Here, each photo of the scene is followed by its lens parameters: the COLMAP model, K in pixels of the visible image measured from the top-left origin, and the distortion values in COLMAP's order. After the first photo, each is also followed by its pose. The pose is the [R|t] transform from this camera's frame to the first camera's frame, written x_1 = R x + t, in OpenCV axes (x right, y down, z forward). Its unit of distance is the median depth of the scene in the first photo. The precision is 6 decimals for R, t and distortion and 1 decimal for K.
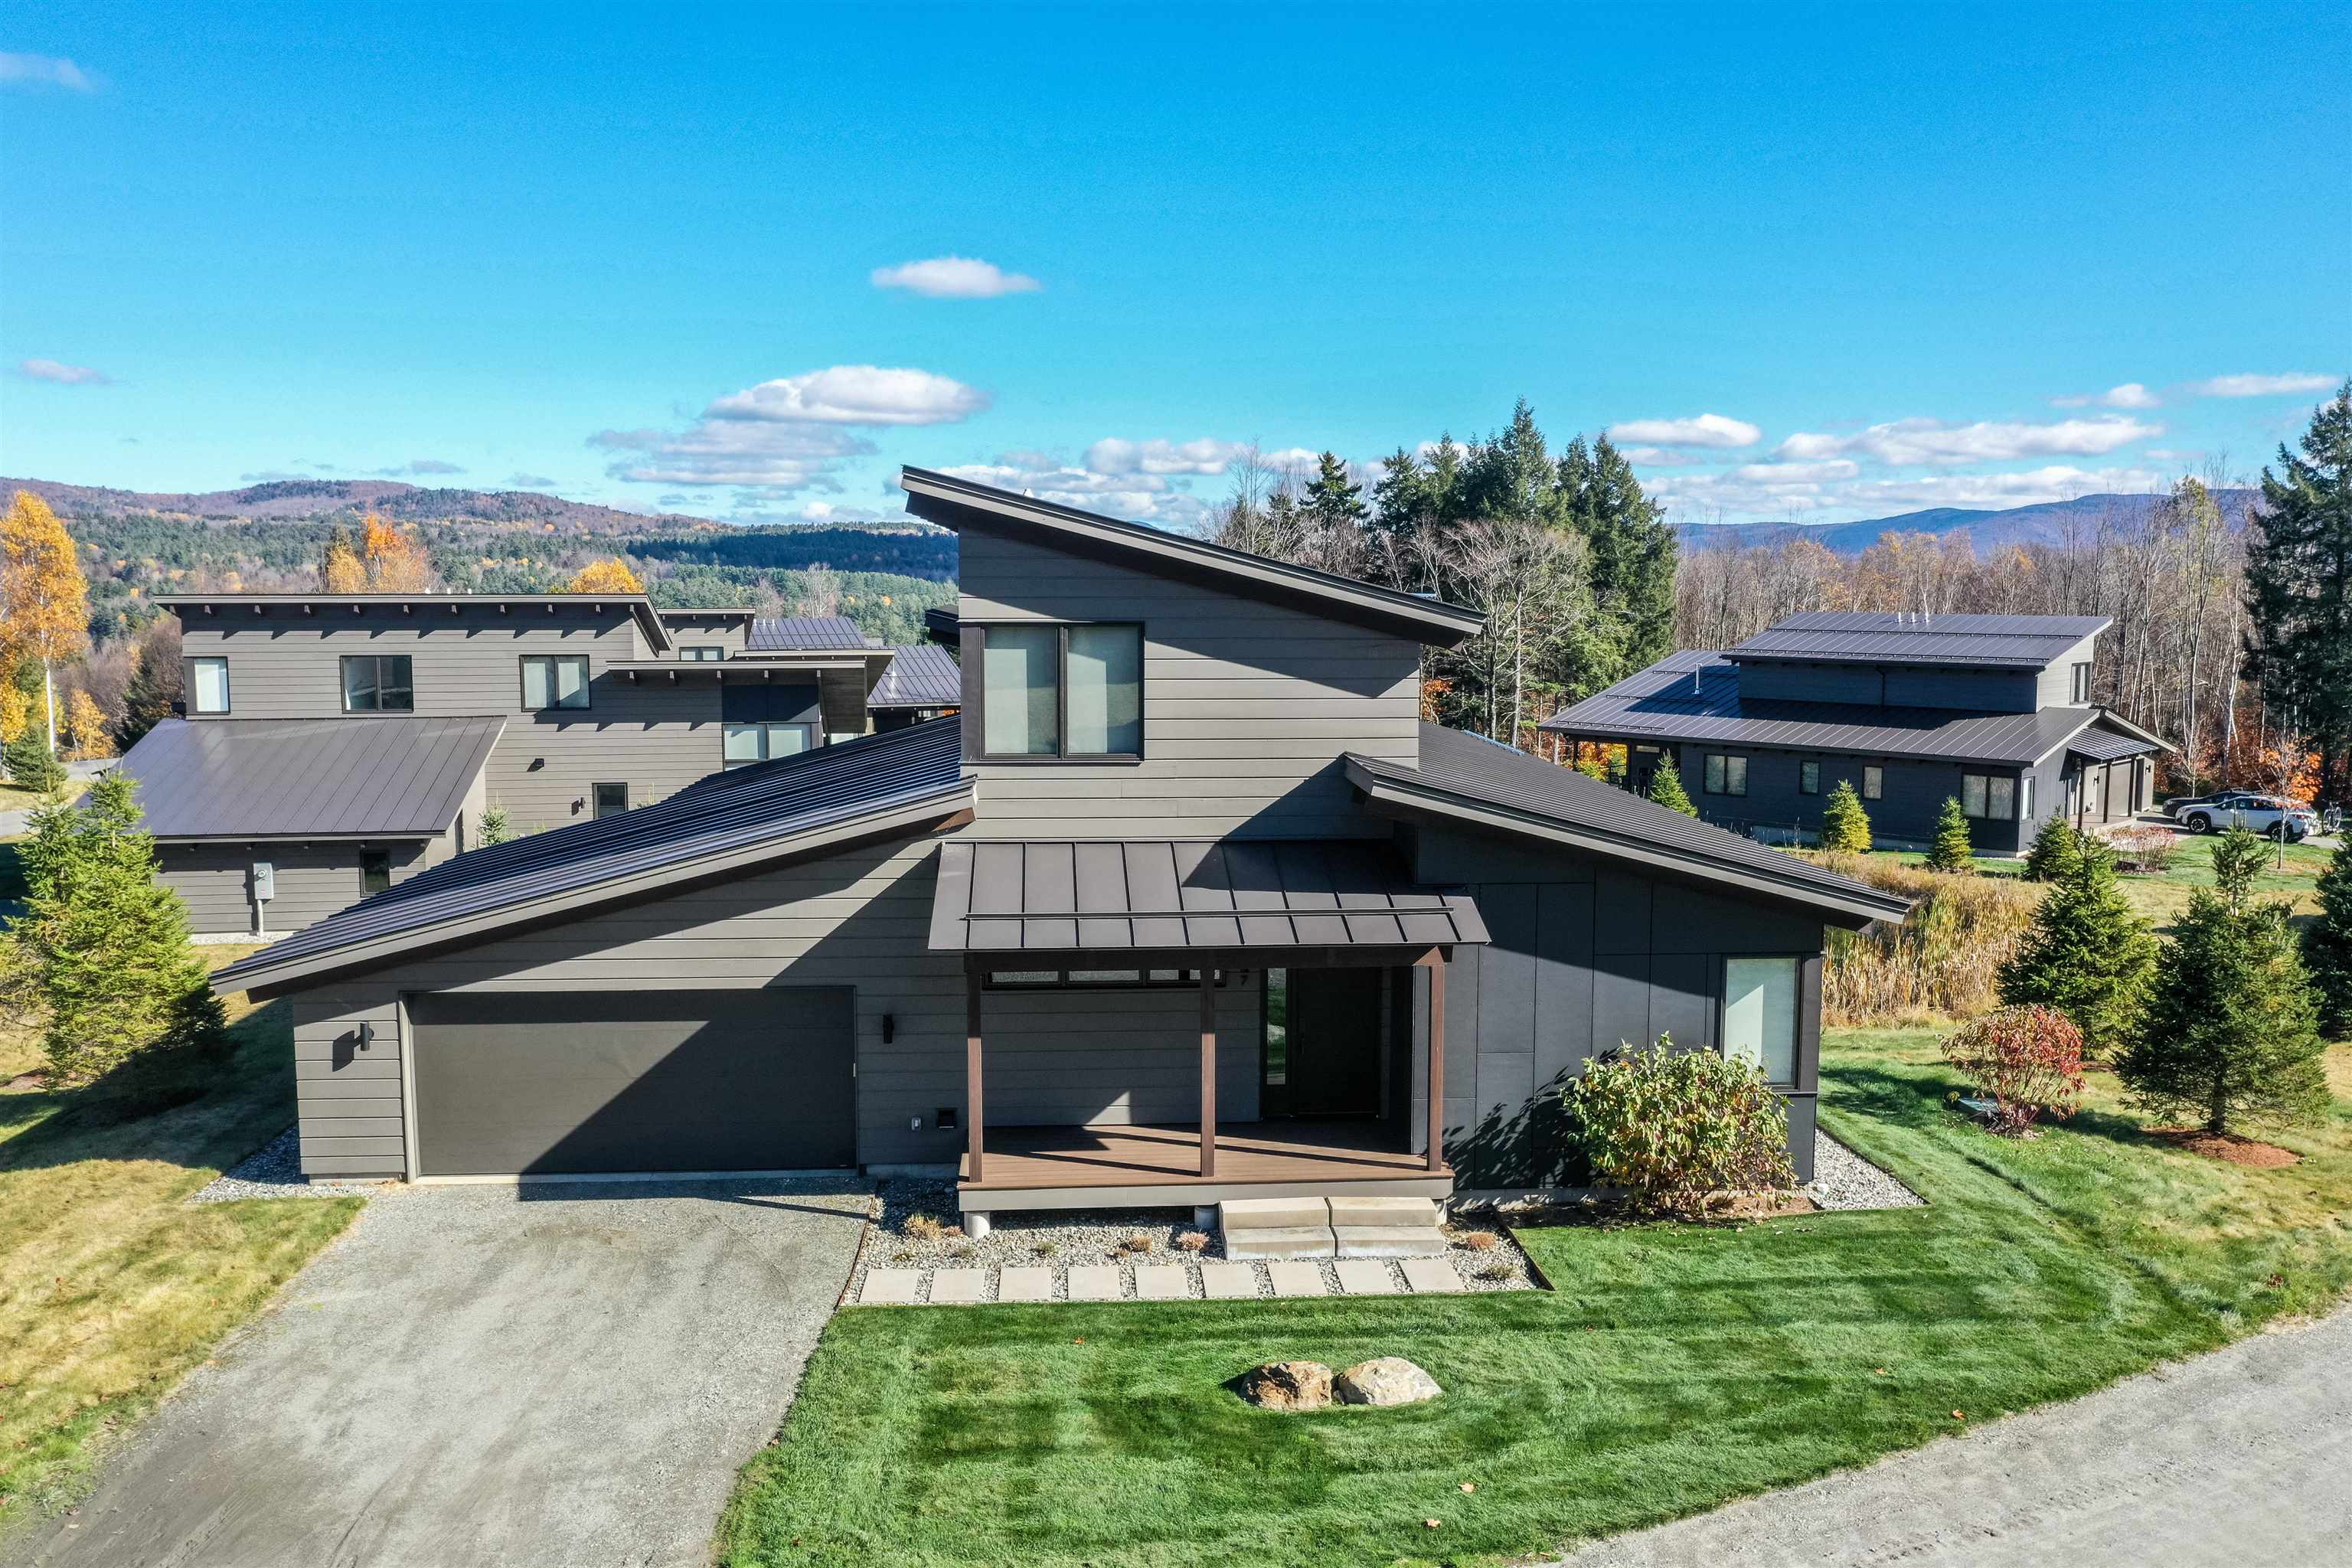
lens RADIAL K [[1855.9, 0, 1178.4], [0, 1855.9, 781.7], [0, 0, 1]] dist [-0.002288, -0.017349]
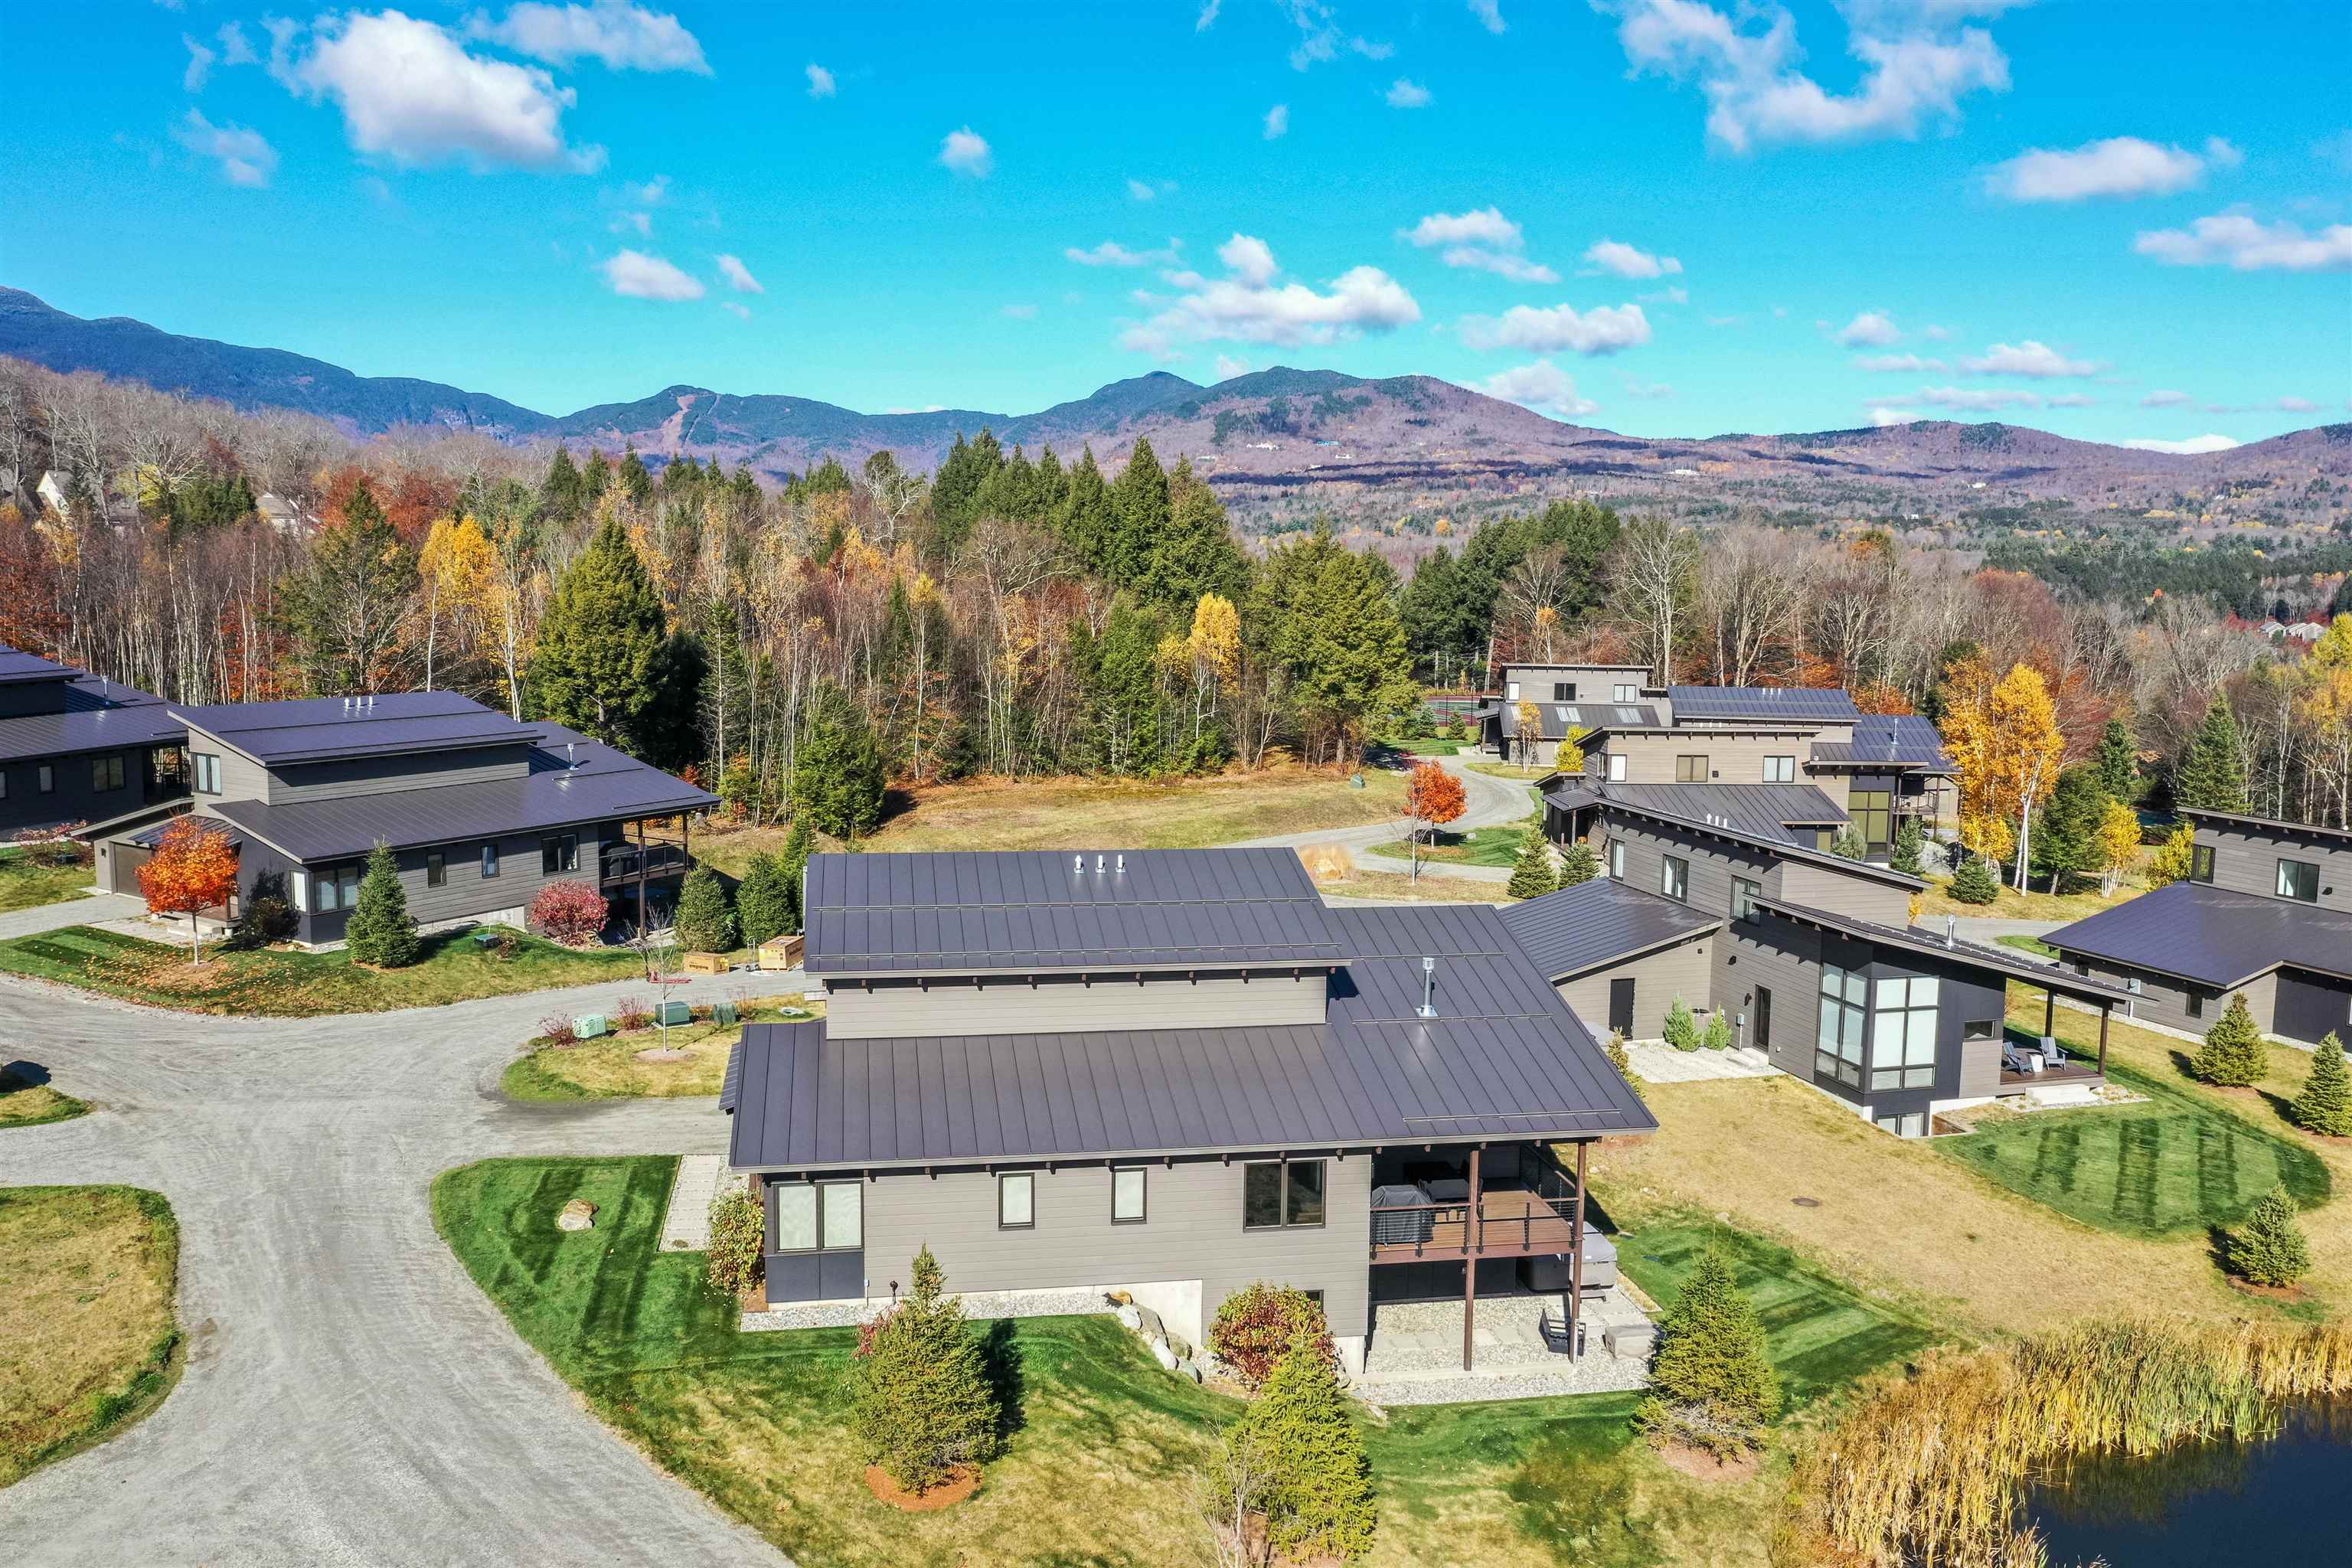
lens RADIAL K [[1855.9, 0, 1177.5], [0, 1855.9, 788.1], [0, 0, 1]] dist [-0.002288, -0.017349]
pose [[0.092813, 0.127624, -0.987470, 2.165422], [-0.119981, 0.985958, 0.116151, -0.569084], [0.988428, 0.107698, 0.106823, 1.144552]]
